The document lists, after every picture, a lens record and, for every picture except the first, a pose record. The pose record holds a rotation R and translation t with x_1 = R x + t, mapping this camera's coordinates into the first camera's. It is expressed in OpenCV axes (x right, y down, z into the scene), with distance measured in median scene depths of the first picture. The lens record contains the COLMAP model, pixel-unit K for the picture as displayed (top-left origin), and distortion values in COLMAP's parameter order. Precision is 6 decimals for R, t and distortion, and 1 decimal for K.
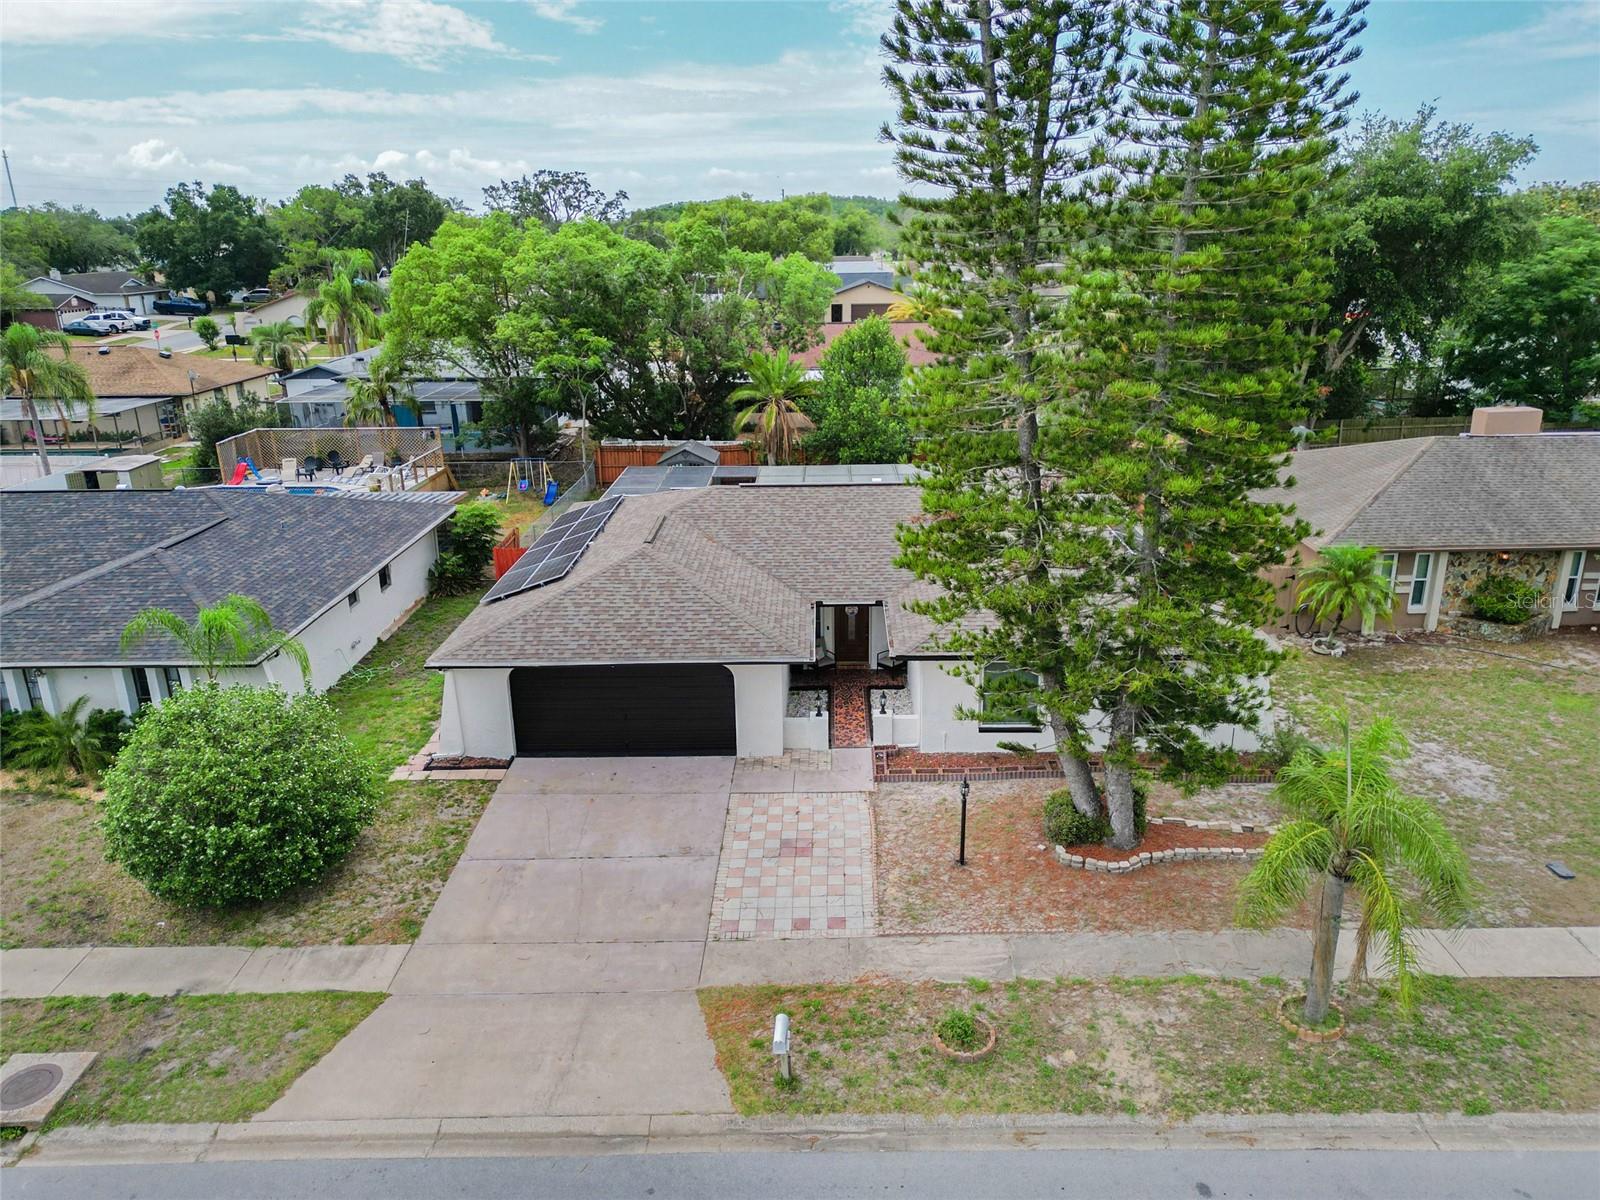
lens RADIAL K [[1123.2, 0, 805.4], [0, 1123.2, 596.0], [0, 0, 1]] dist [0.046806, -0.011848]
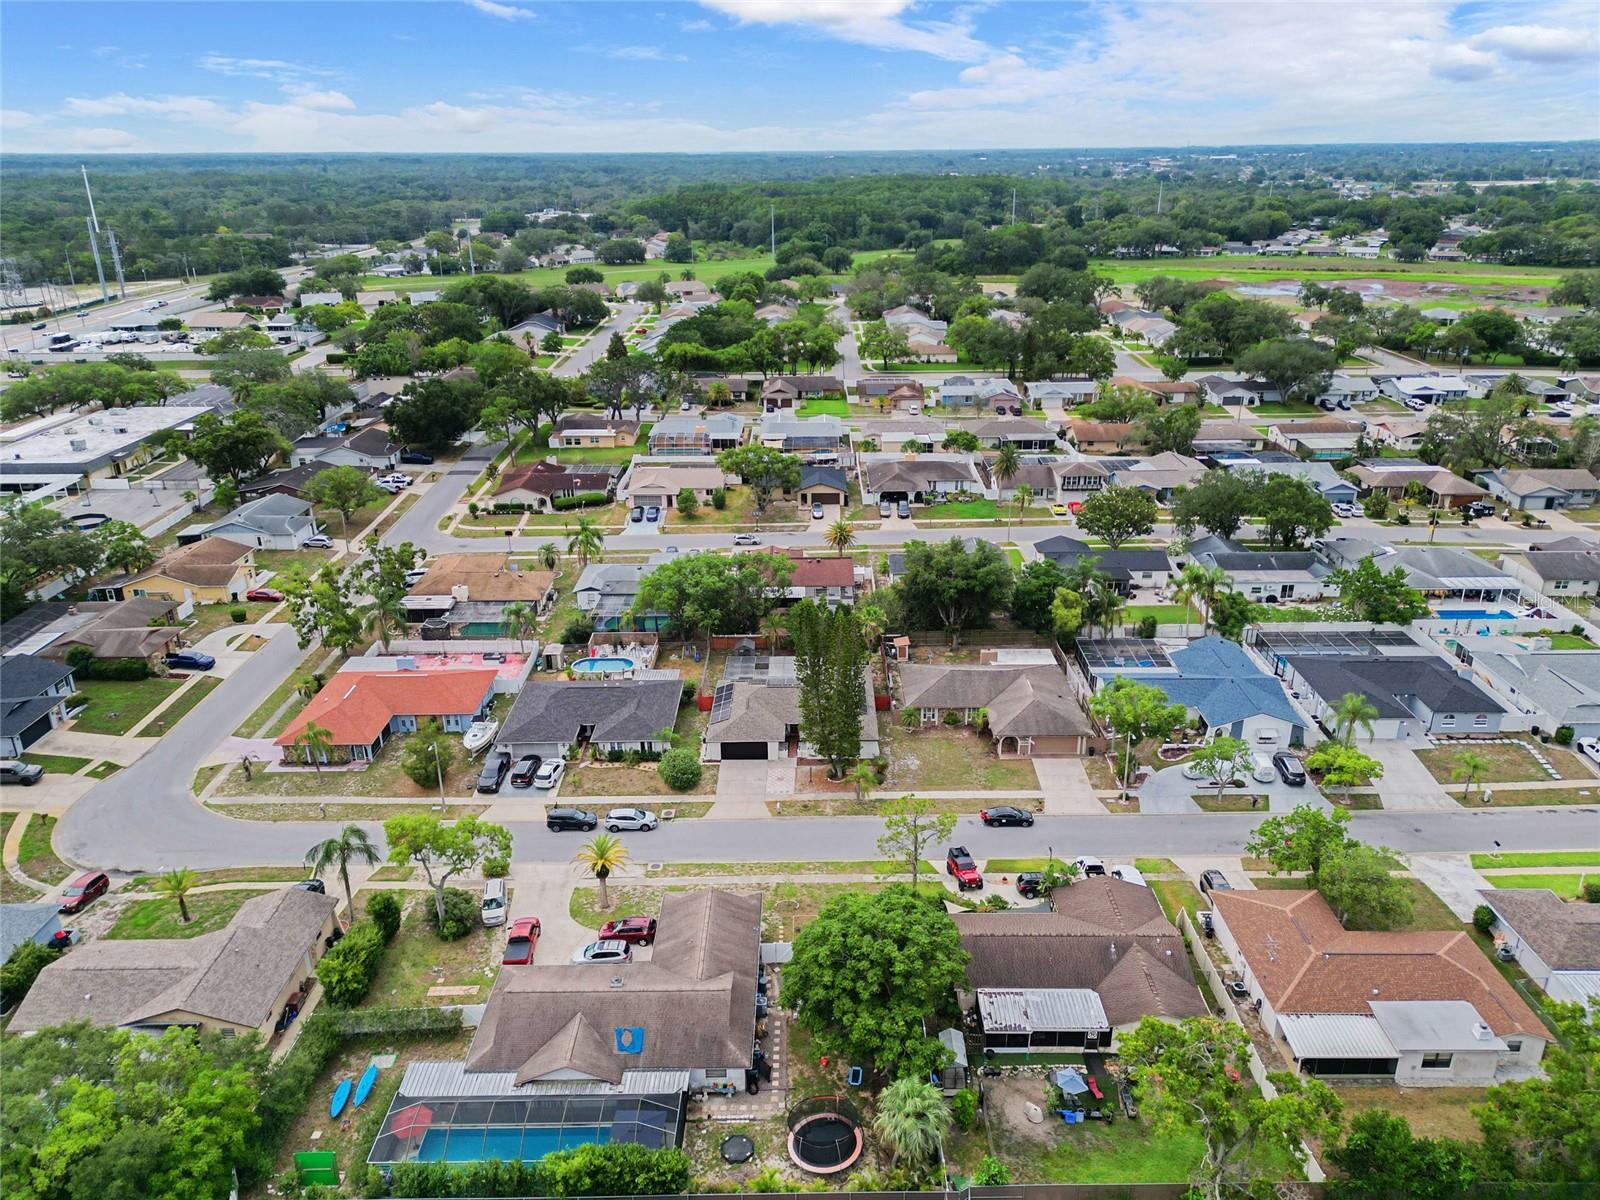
lens RADIAL K [[1123.2, 0, 805.9], [0, 1123.2, 599.4], [0, 0, 1]] dist [0.046806, -0.011848]
pose [[0.999935, 0.003075, 0.010951, 0.053862], [-0.003802, 0.997748, 0.066969, -1.037920], [-0.010720, -0.067006, 0.997695, -4.503395]]
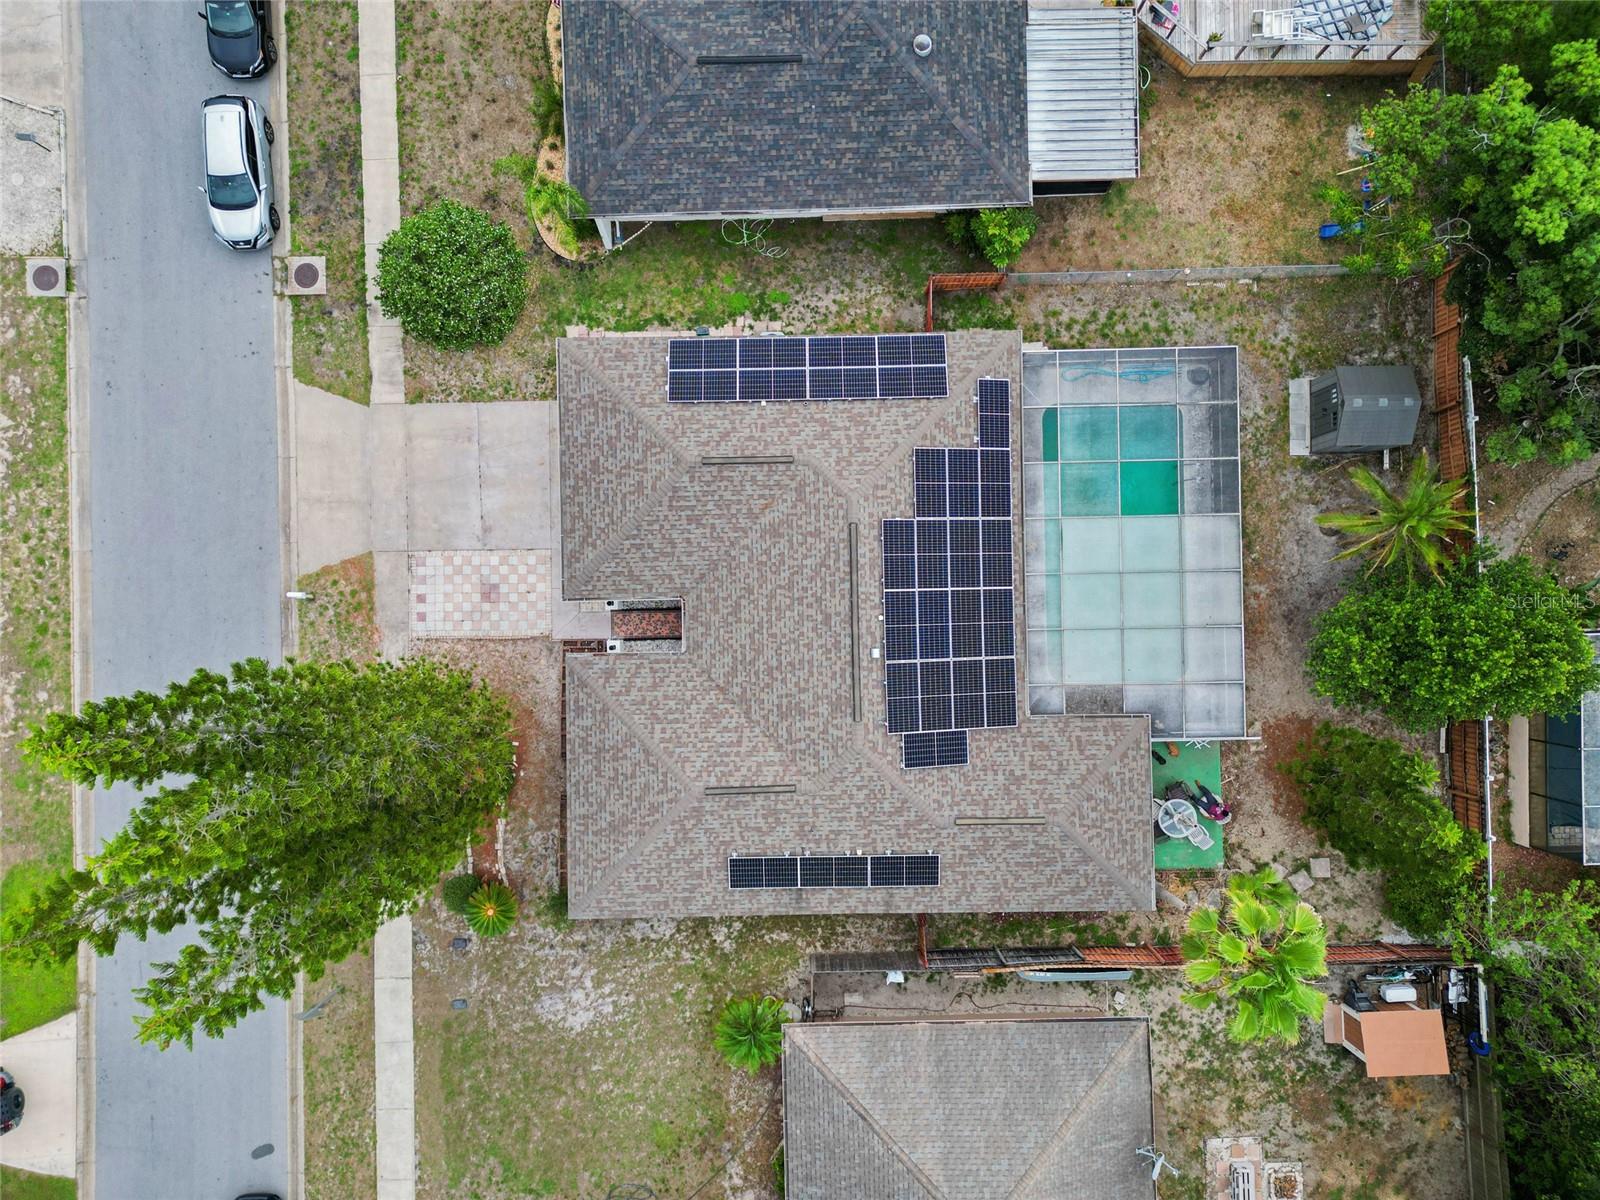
lens RADIAL K [[1123.2, 0, 798.9], [0, 1123.2, 599.4], [0, 0, 1]] dist [0.046806, -0.011848]
pose [[0.037317, 0.999299, 0.003063, 0.014832], [-0.310758, 0.008691, 0.950449, -1.671469], [0.949756, -0.036420, 0.310864, 0.962193]]
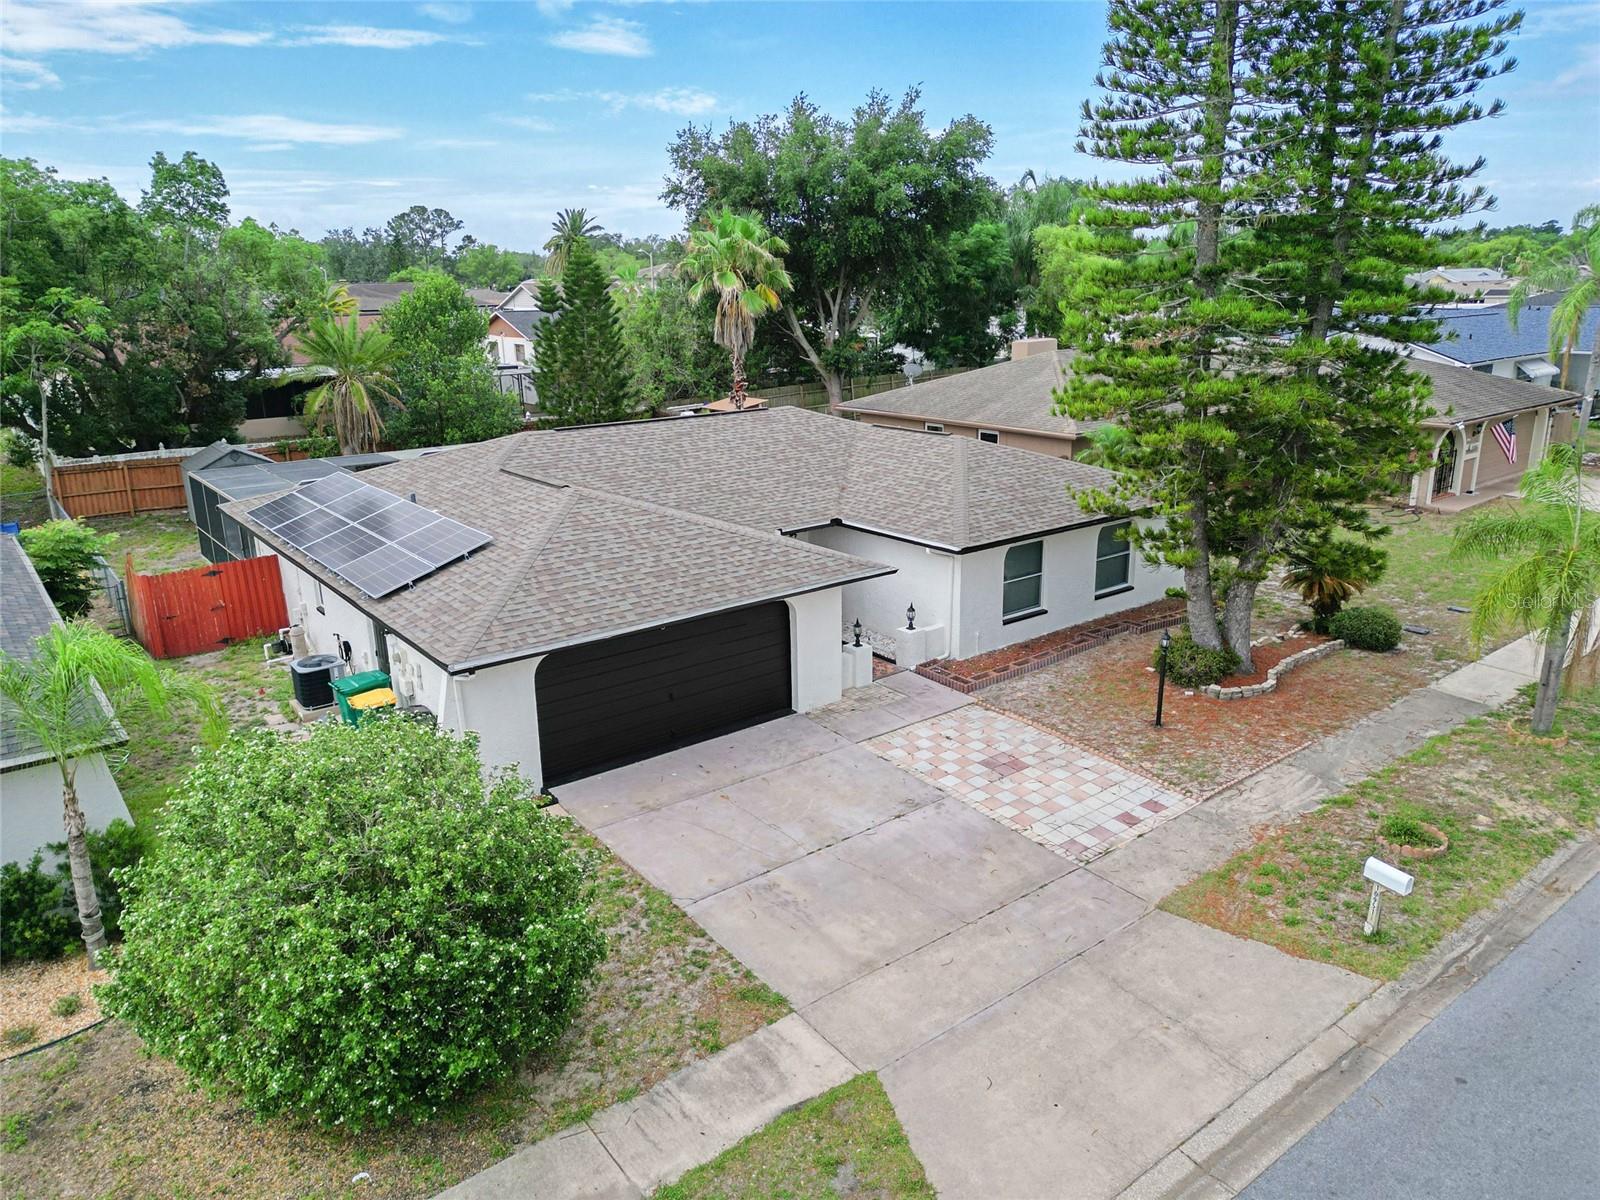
lens RADIAL K [[1123.2, 0, 806.6], [0, 1123.2, 608.8], [0, 0, 1]] dist [0.046806, -0.011848]
pose [[0.776740, -0.177401, 0.604321, -0.652321], [0.199209, 0.979451, 0.031475, 0.055038], [-0.597486, 0.095938, 0.796119, 0.422995]]
